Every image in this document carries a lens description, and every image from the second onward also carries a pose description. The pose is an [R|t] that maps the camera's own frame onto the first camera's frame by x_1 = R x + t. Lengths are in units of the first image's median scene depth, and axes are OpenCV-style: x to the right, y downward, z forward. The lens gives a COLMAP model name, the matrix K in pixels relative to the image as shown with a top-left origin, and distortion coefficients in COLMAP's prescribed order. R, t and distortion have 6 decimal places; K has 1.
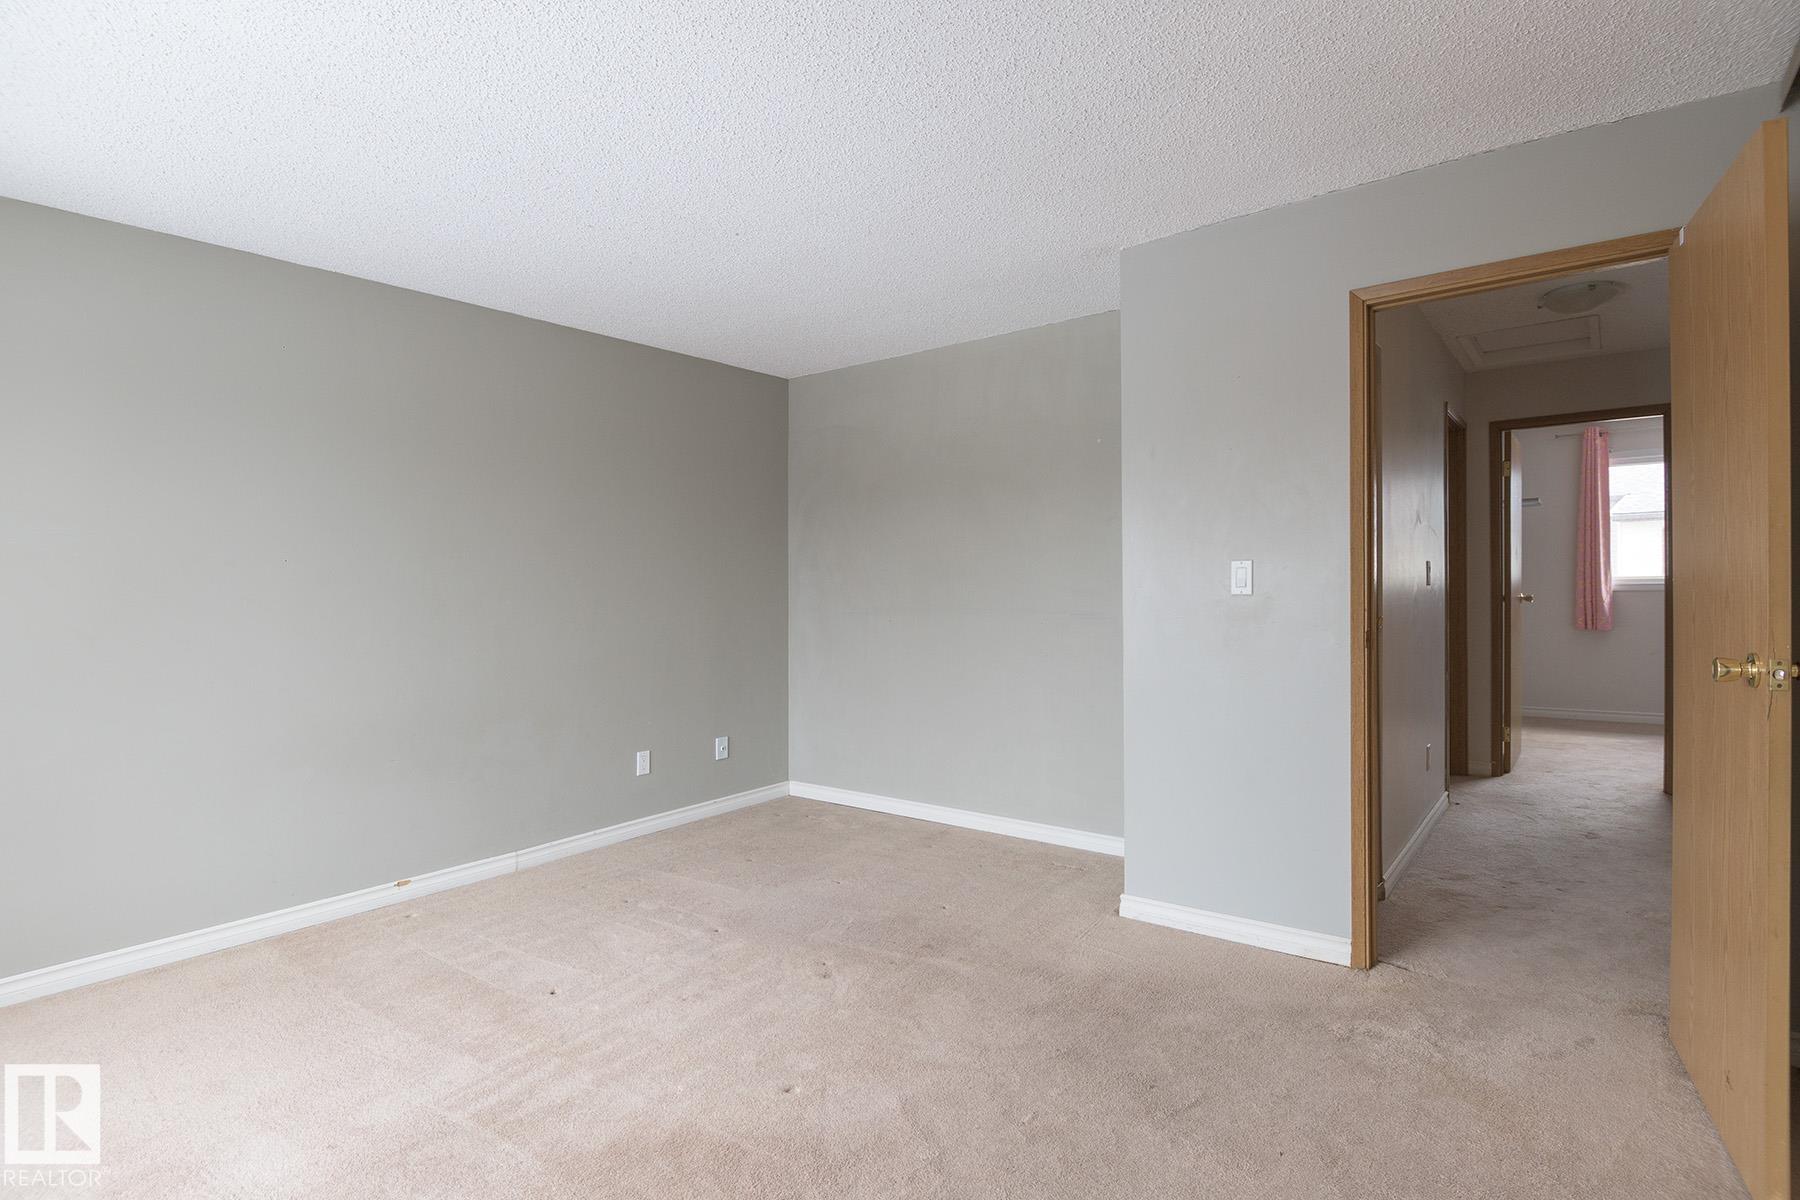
lens RADIAL K [[896.3, 0, 905.7], [0, 896.3, 599.4], [0, 0, 1]] dist [0.005539, -0.020731]
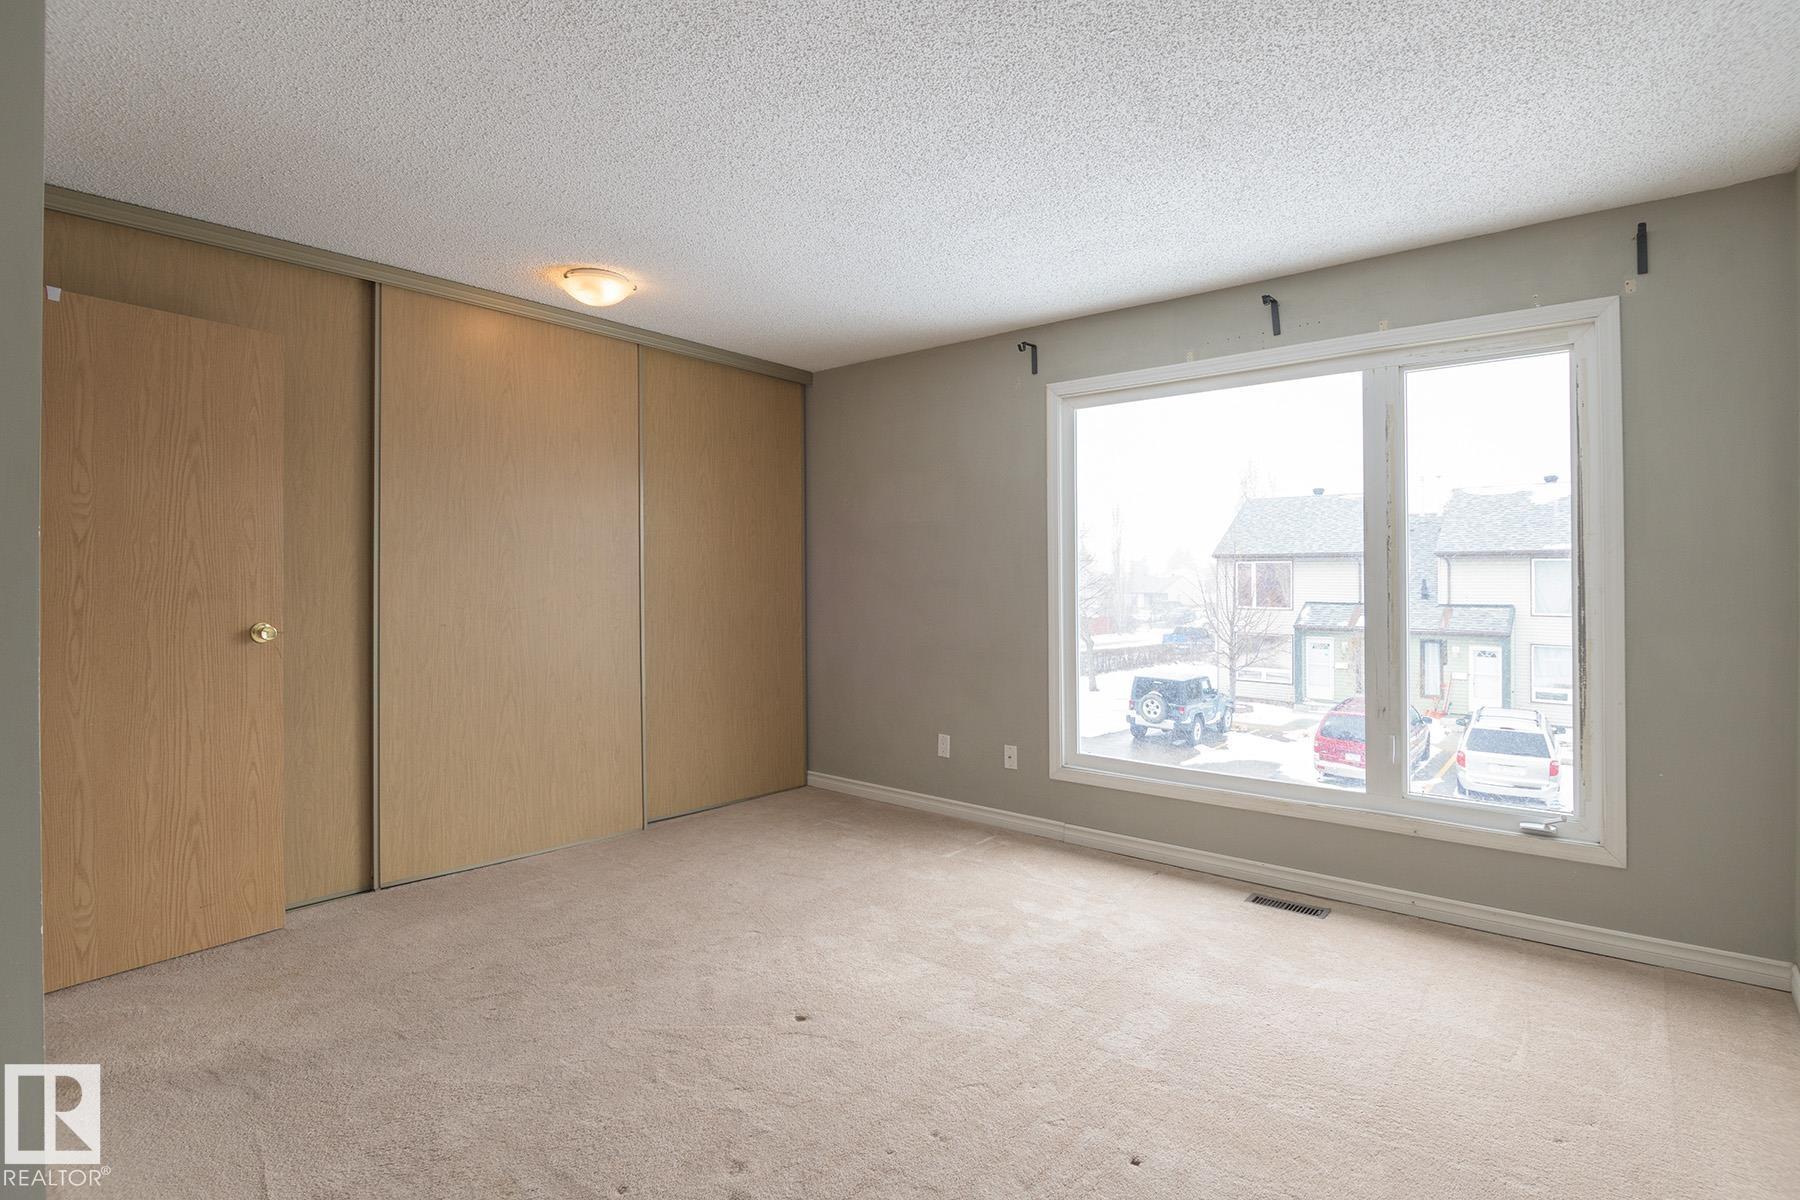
lens RADIAL K [[896.3, 0, 905.7], [0, 896.3, 599.4], [0, 0, 1]] dist [0.005539, -0.020731]
pose [[-0.999178, 0.013592, 0.038184, -0.251614], [0.015117, 0.999088, 0.039924, -0.023163], [-0.037606, 0.040469, -0.998473, 1.694219]]
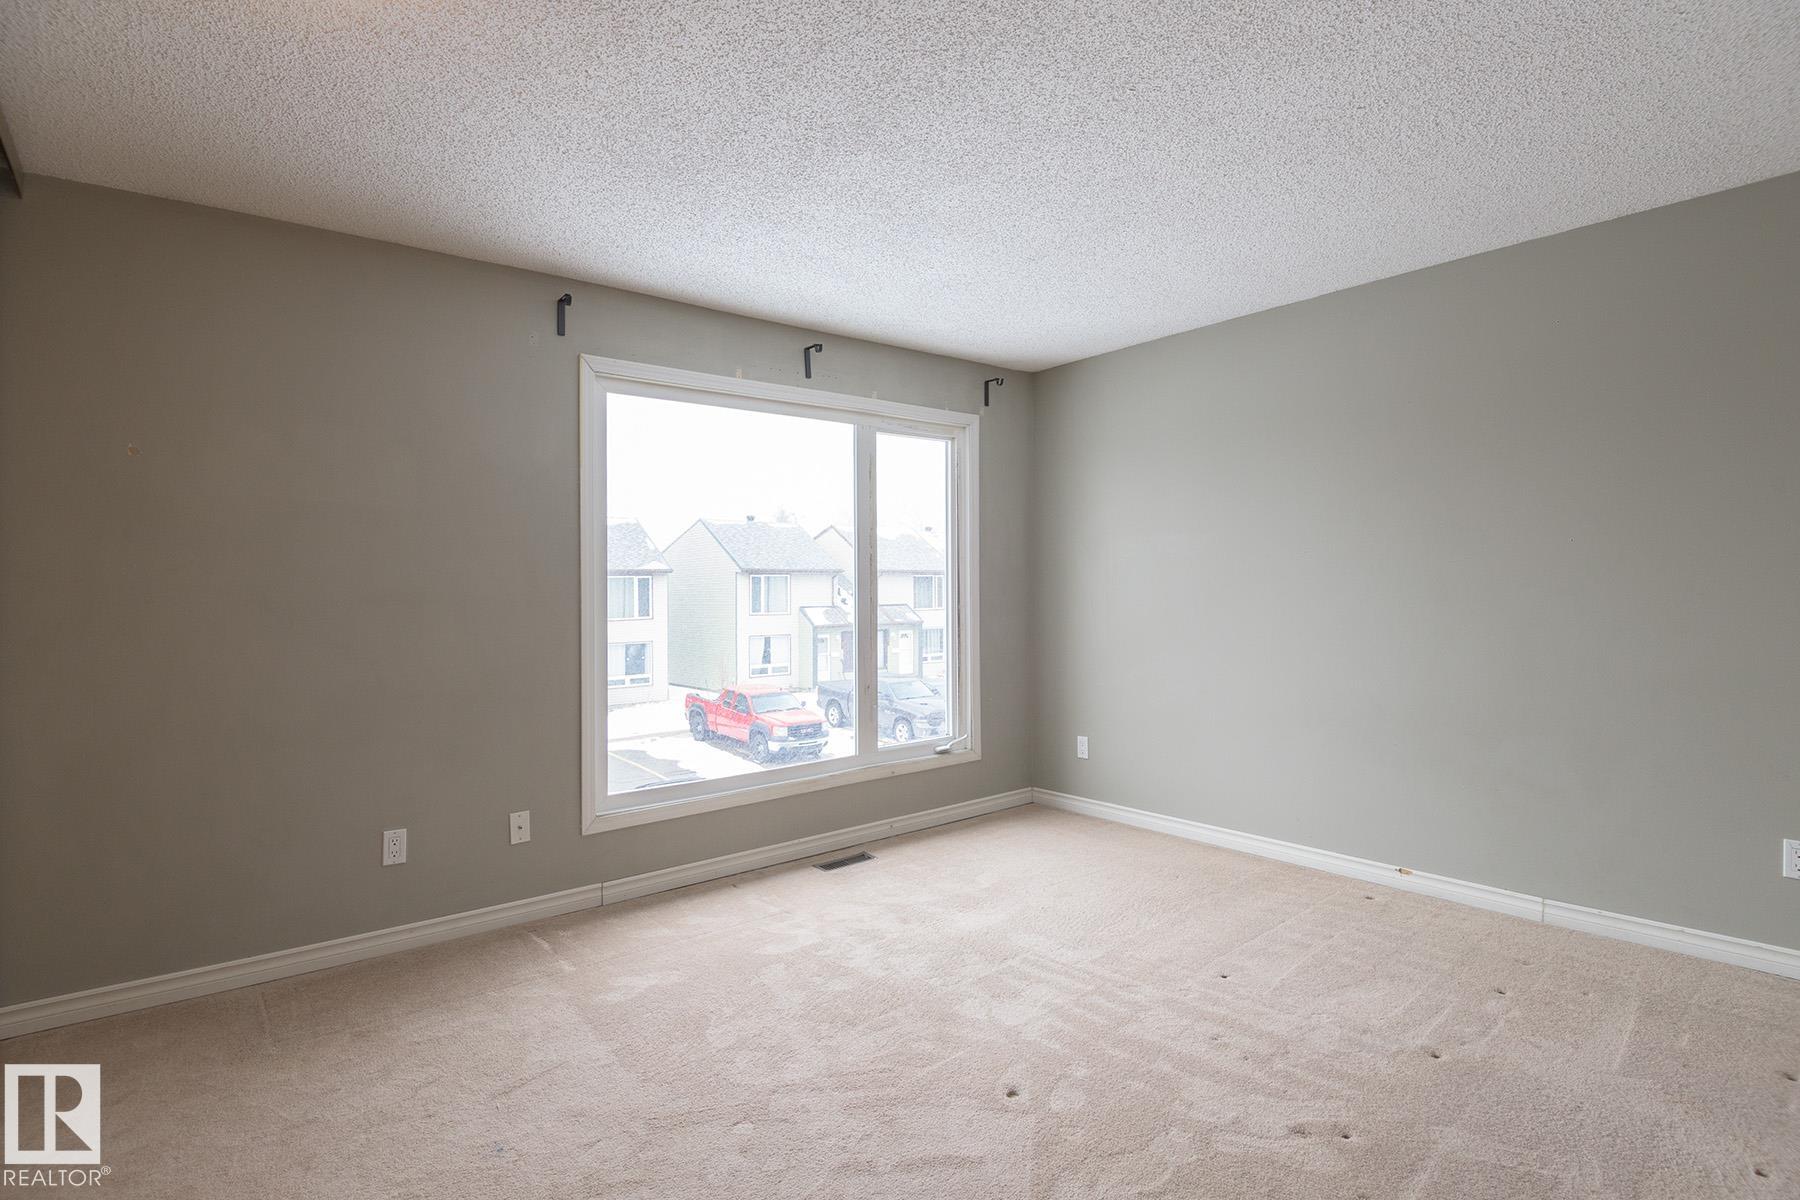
lens RADIAL K [[896.3, 0, 905.7], [0, 896.3, 599.4], [0, 0, 1]] dist [0.005539, -0.020731]
pose [[-0.222699, 0.030049, -0.974424, 0.672426], [0.000640, 0.999529, 0.030677, -0.019756], [0.974887, 0.006208, -0.222614, 0.882116]]
